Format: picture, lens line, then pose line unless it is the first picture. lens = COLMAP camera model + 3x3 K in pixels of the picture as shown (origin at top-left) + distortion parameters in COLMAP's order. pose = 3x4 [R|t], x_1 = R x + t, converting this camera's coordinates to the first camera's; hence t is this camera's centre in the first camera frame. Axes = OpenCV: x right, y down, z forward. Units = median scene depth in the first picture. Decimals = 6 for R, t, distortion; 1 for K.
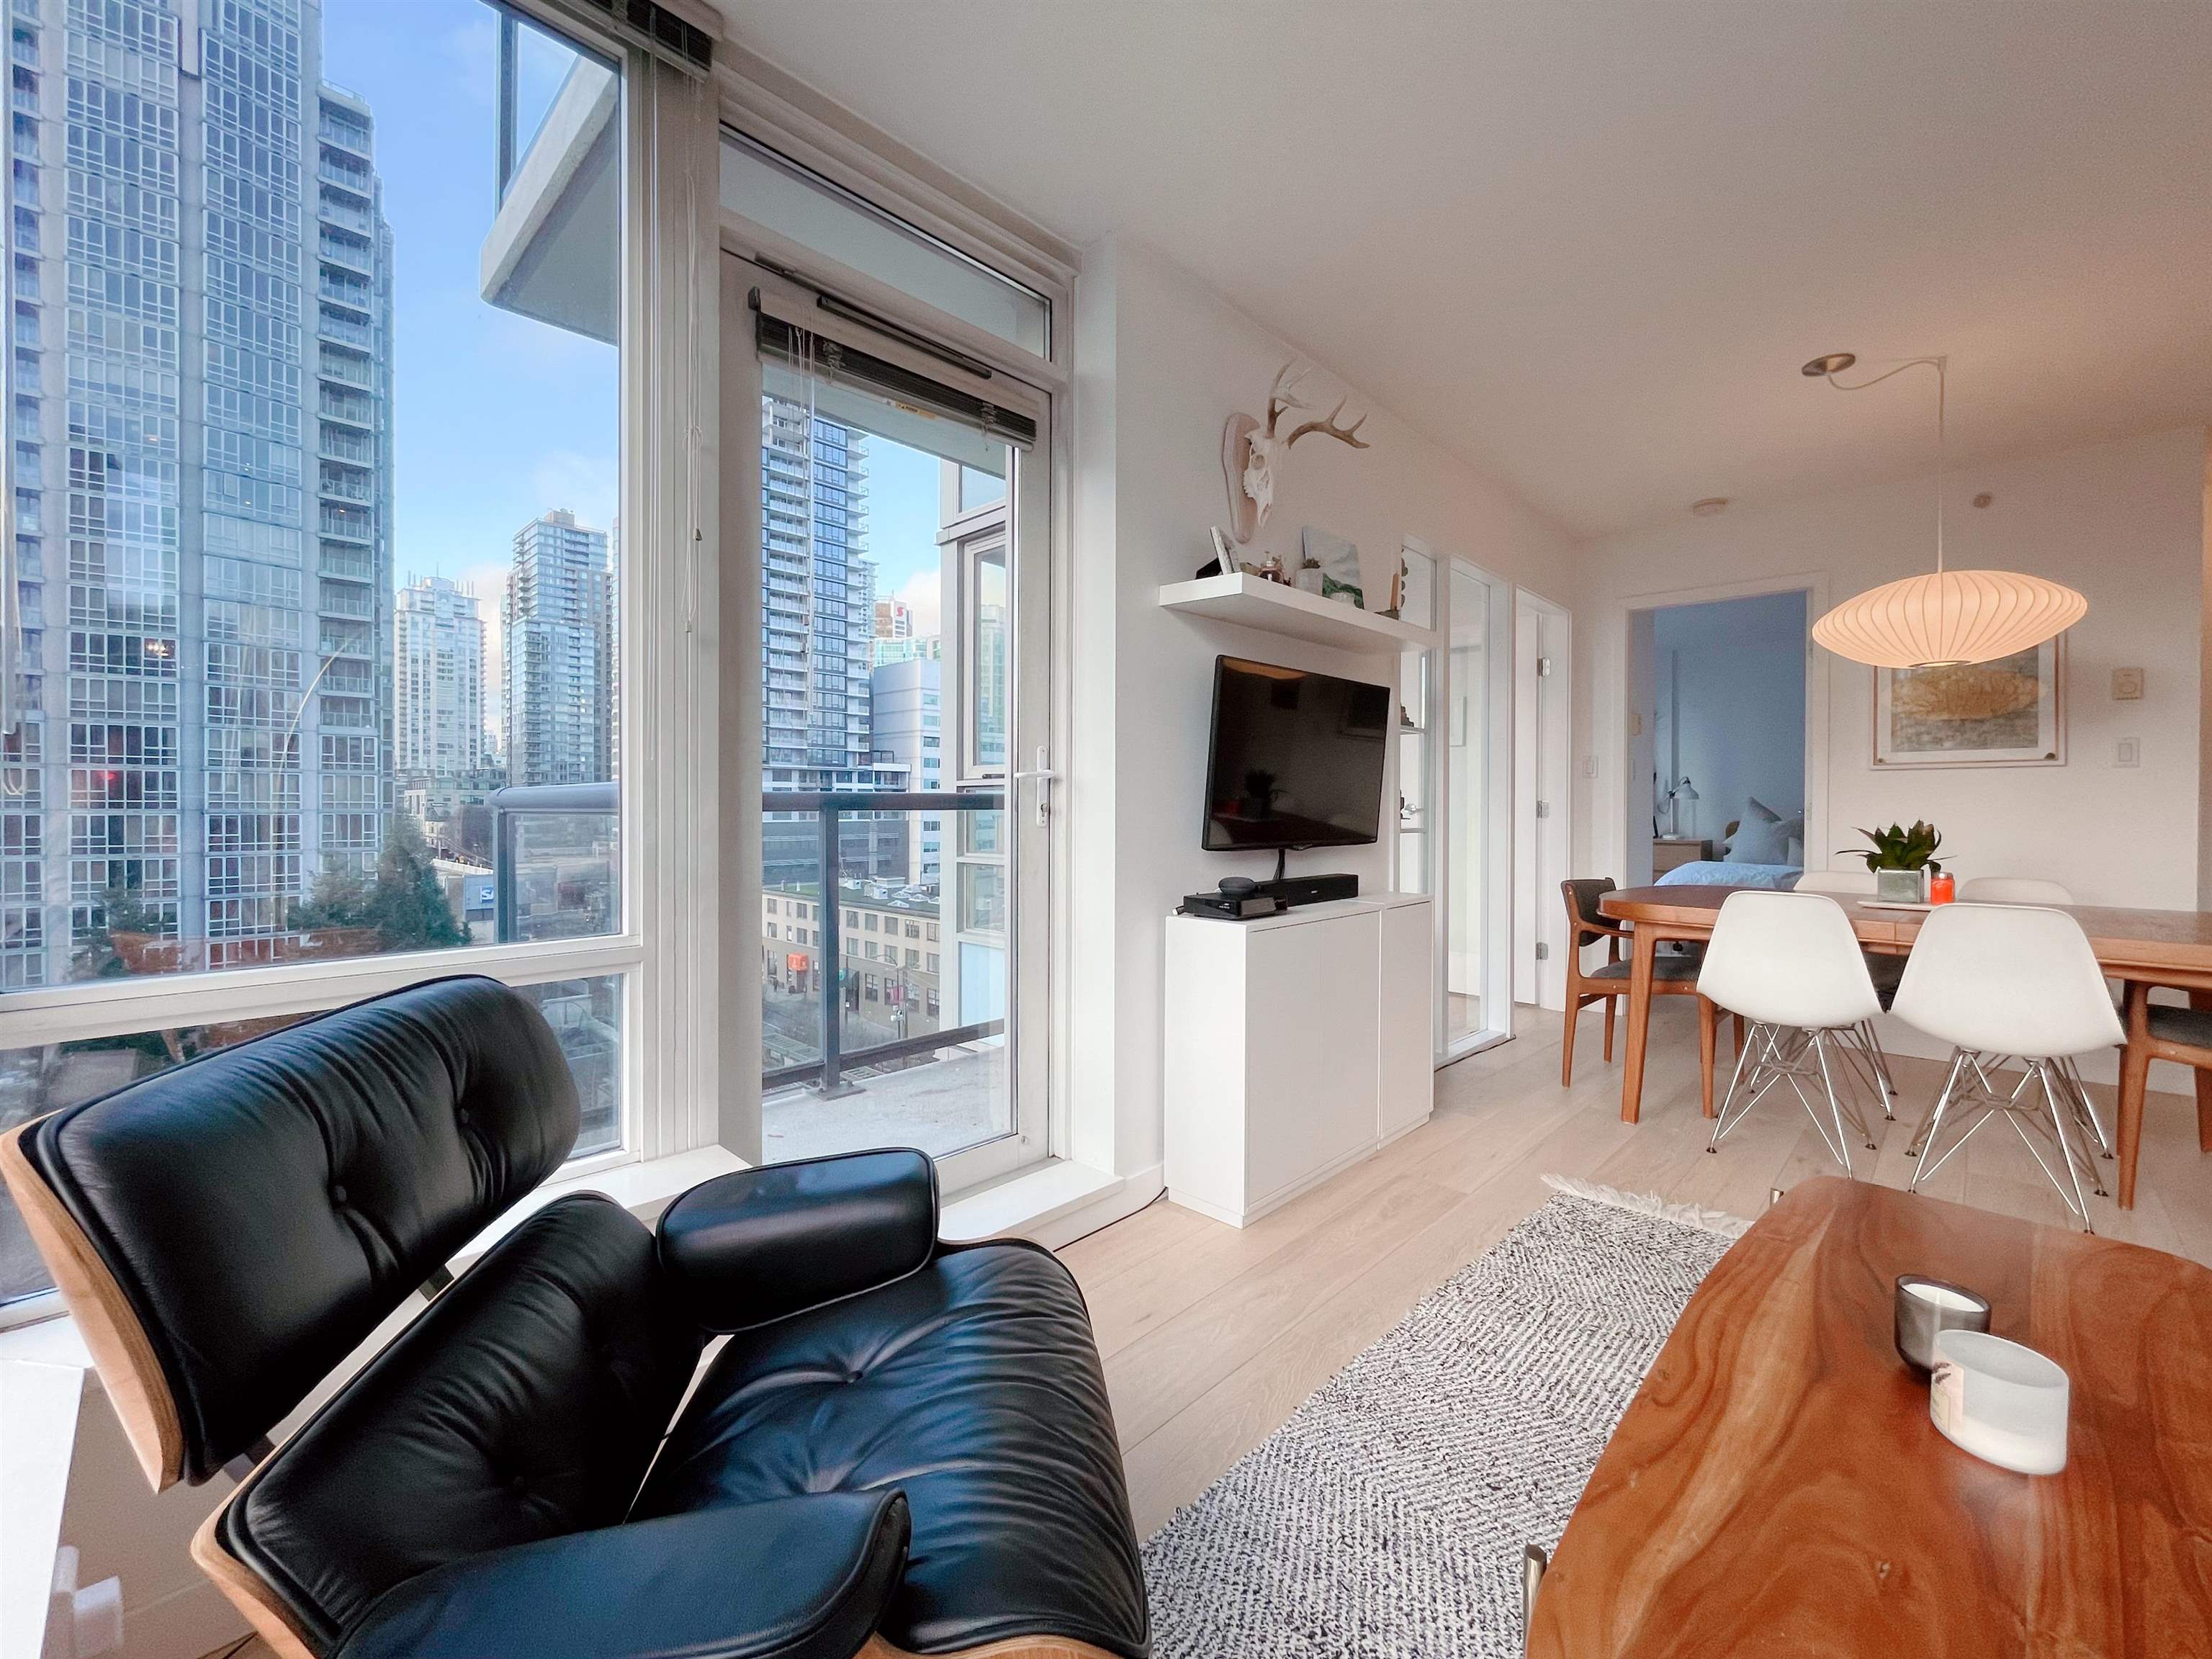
lens RADIAL K [[900.1, 0, 1106.0], [0, 900.1, 829.5], [0, 0, 1]] dist [-0.000165, 0.000089]
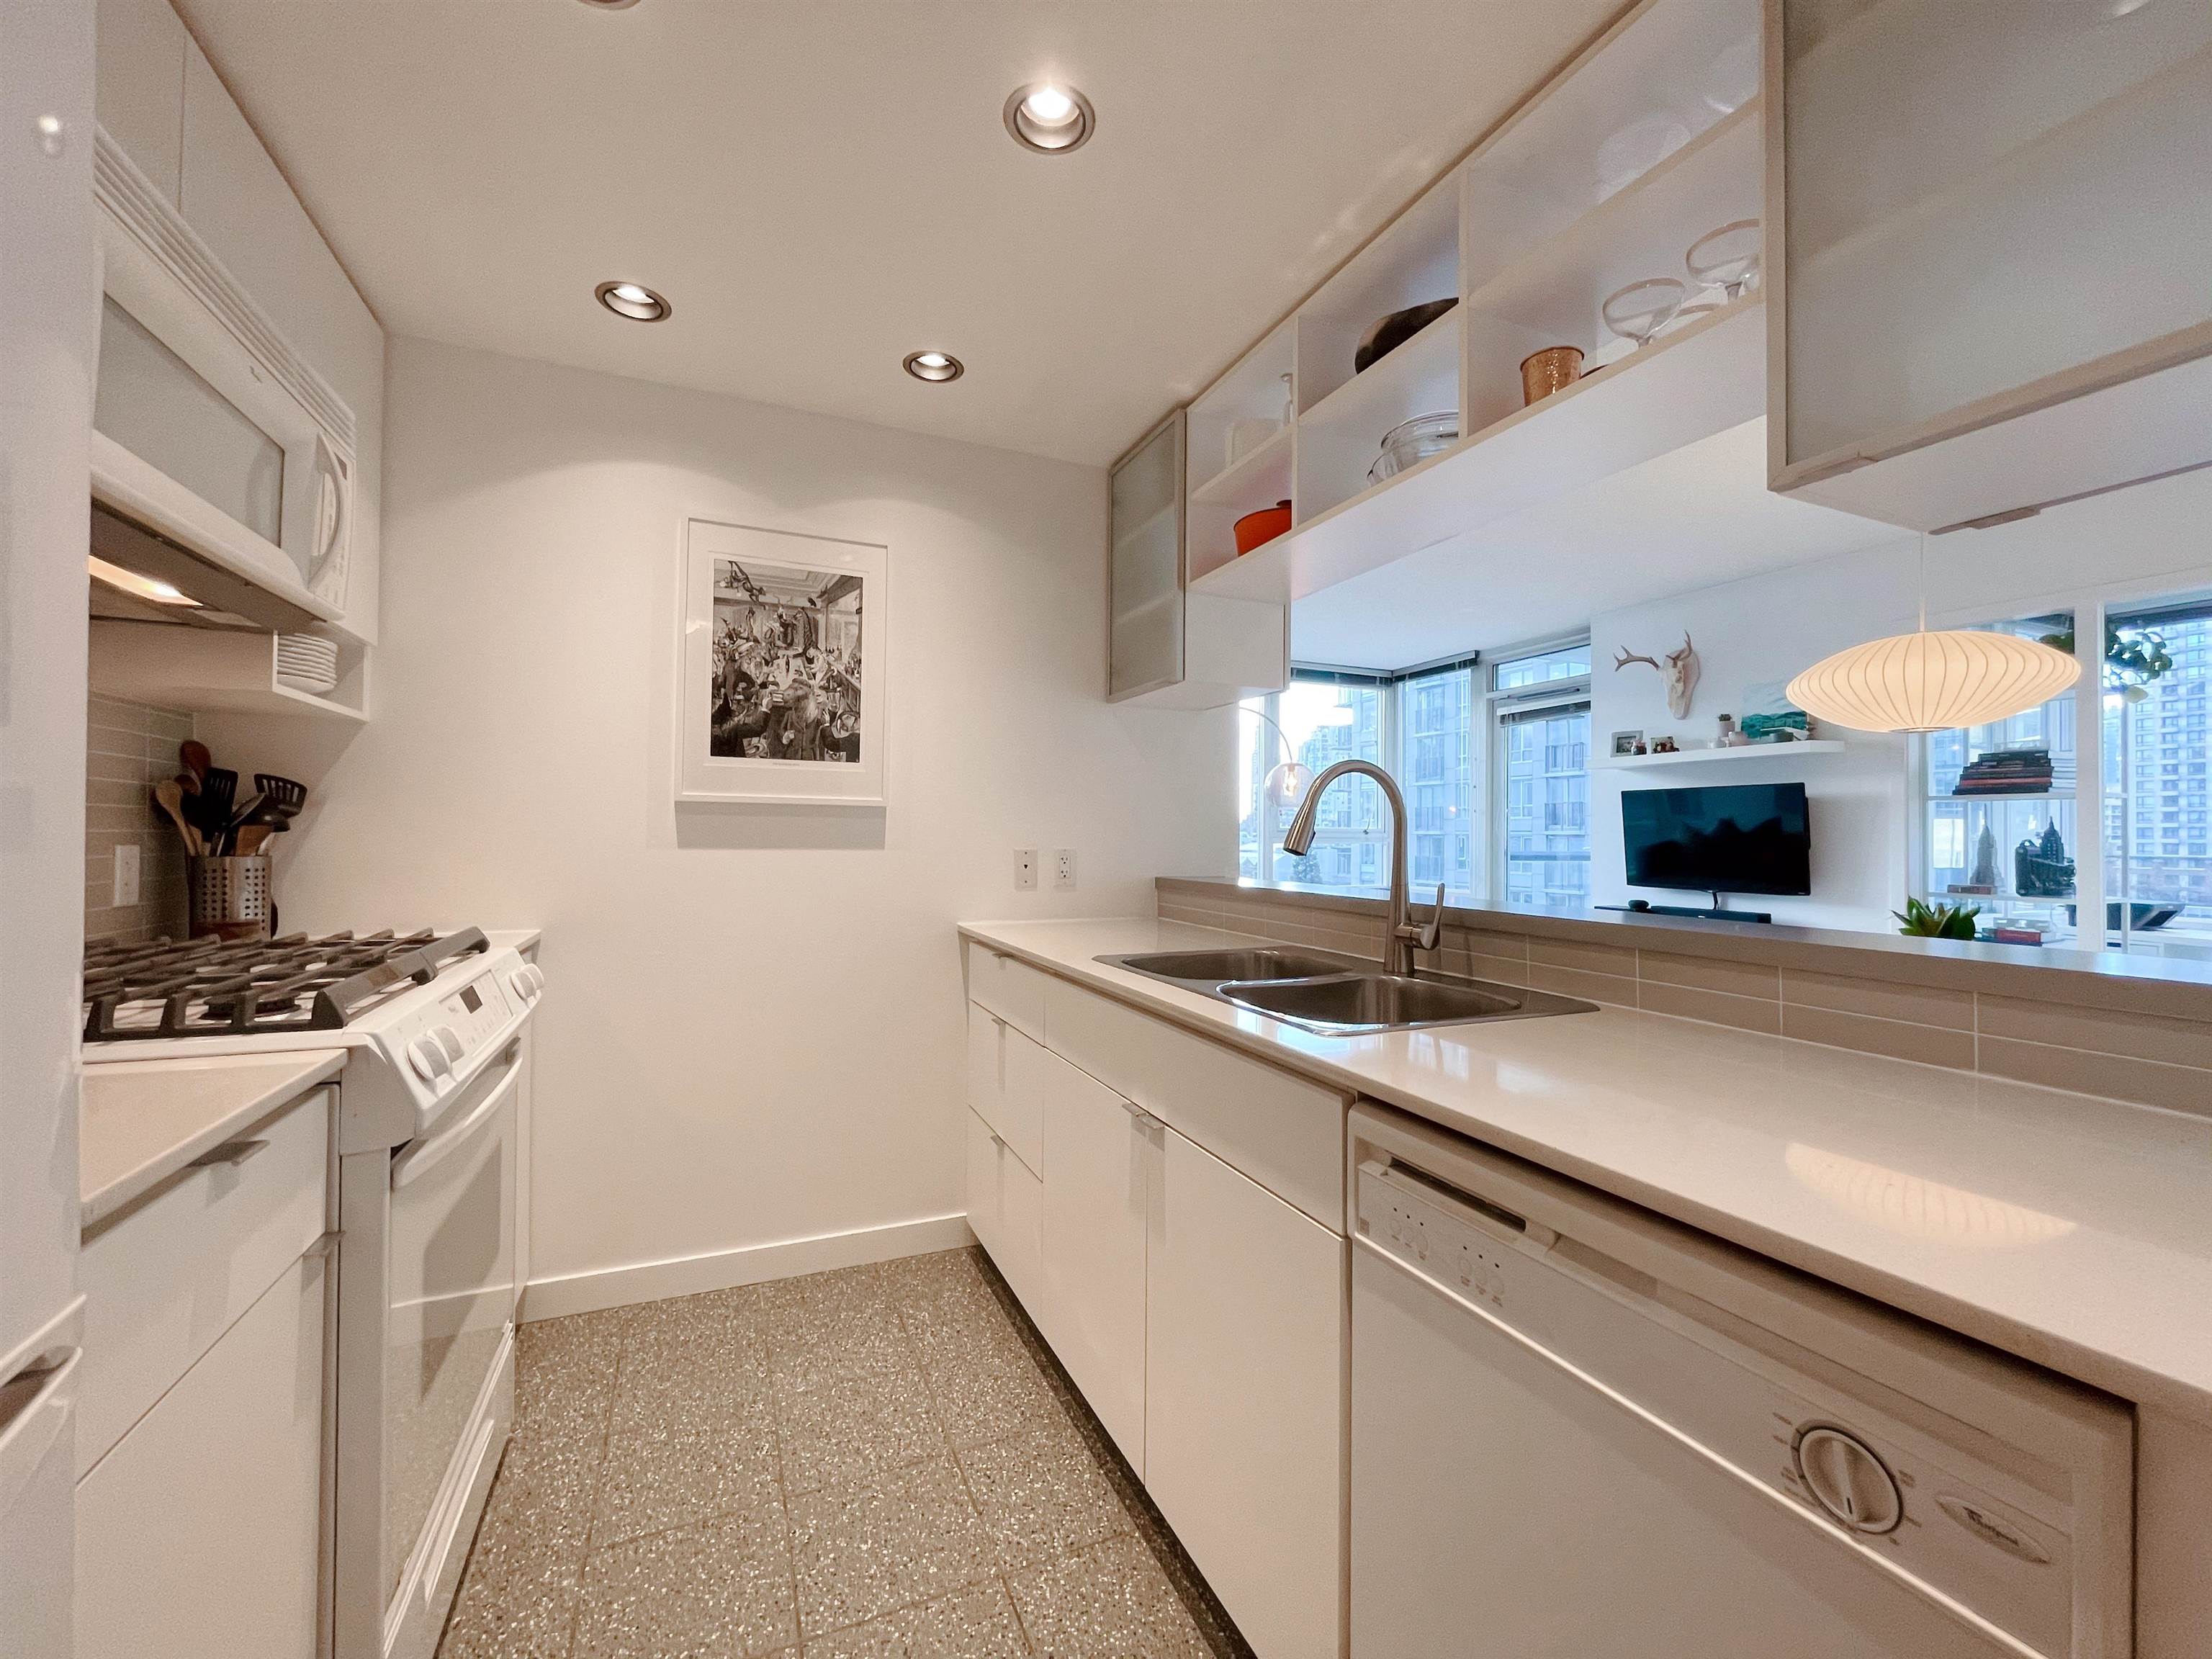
lens RADIAL K [[900.1, 0, 1106.0], [0, 900.1, 829.5], [0, 0, 1]] dist [-0.000165, 0.000089]
pose [[-0.378345, -0.017273, -0.925503, 2.099202], [-0.029299, 0.999548, -0.006677, -0.047279], [0.925201, 0.024591, -0.378680, 0.566452]]
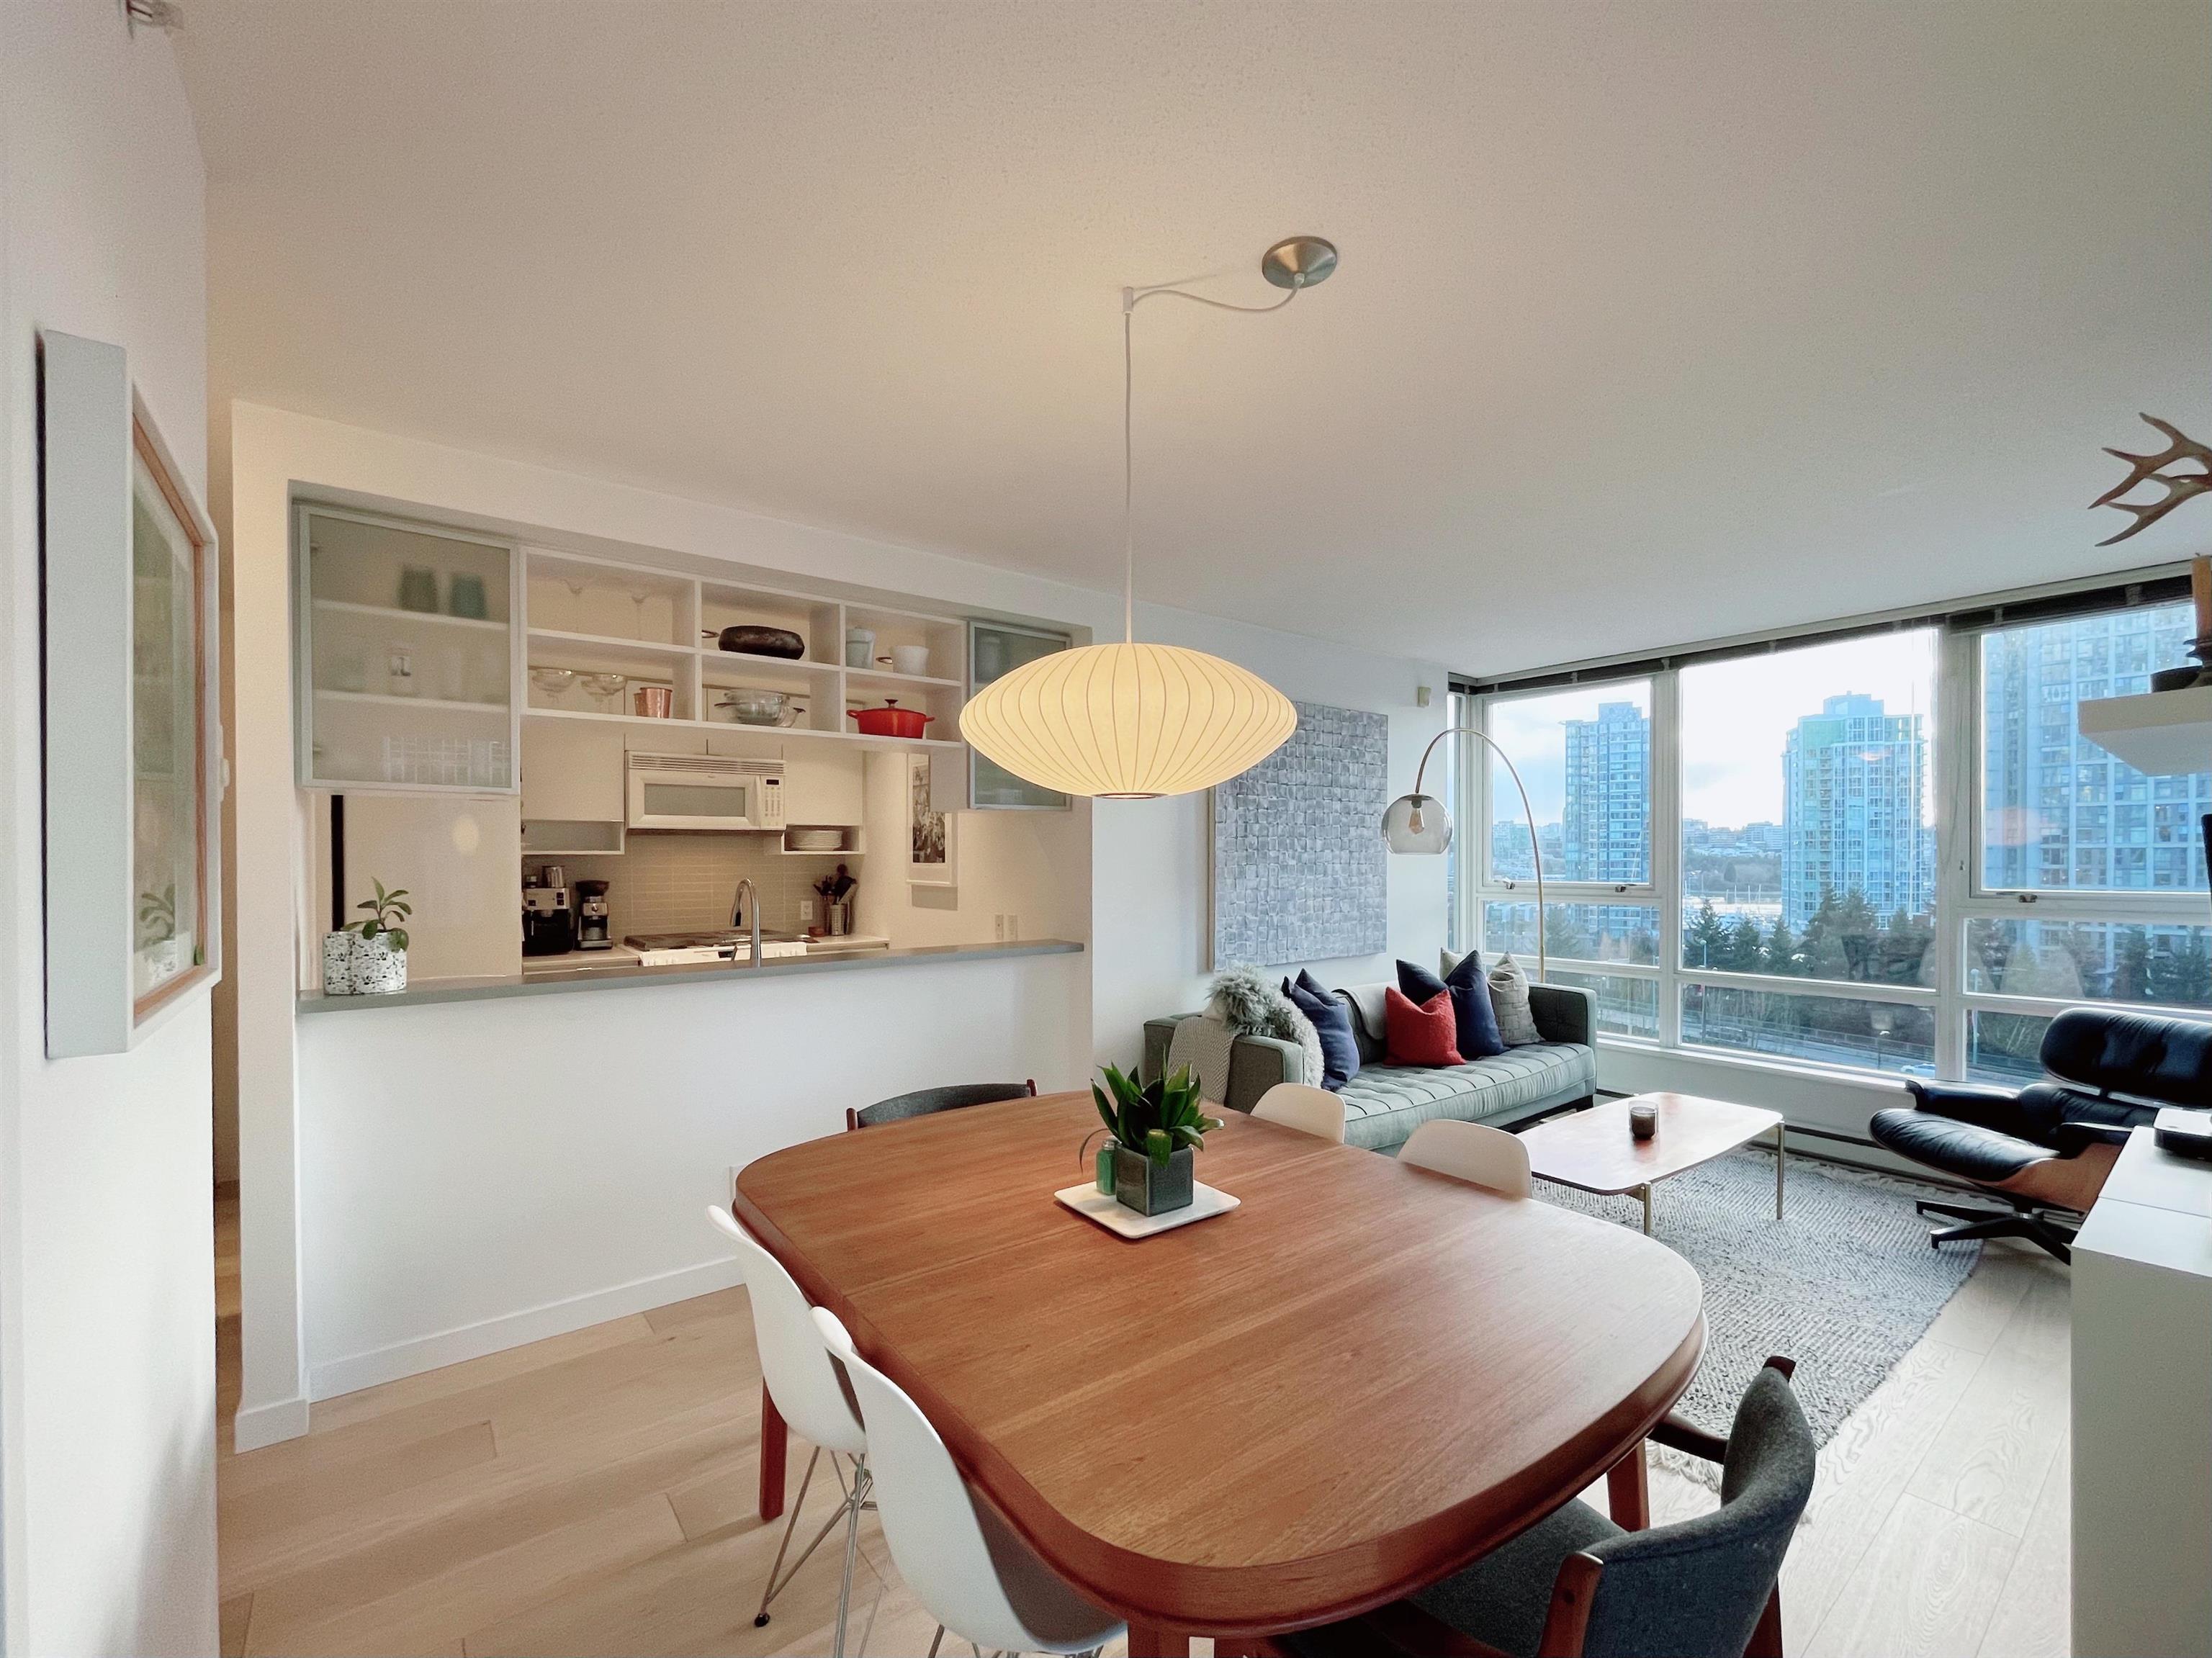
lens RADIAL K [[958.7, 0, 1139.6], [0, 958.7, 864.6], [0, 0, 1]] dist [0.000385, 0.000140]
pose [[-0.991966, -0.005308, 0.126391, 0.827220], [-0.001544, 0.999553, 0.029858, -0.159092], [-0.126493, 0.029423, -0.991531, 1.675240]]
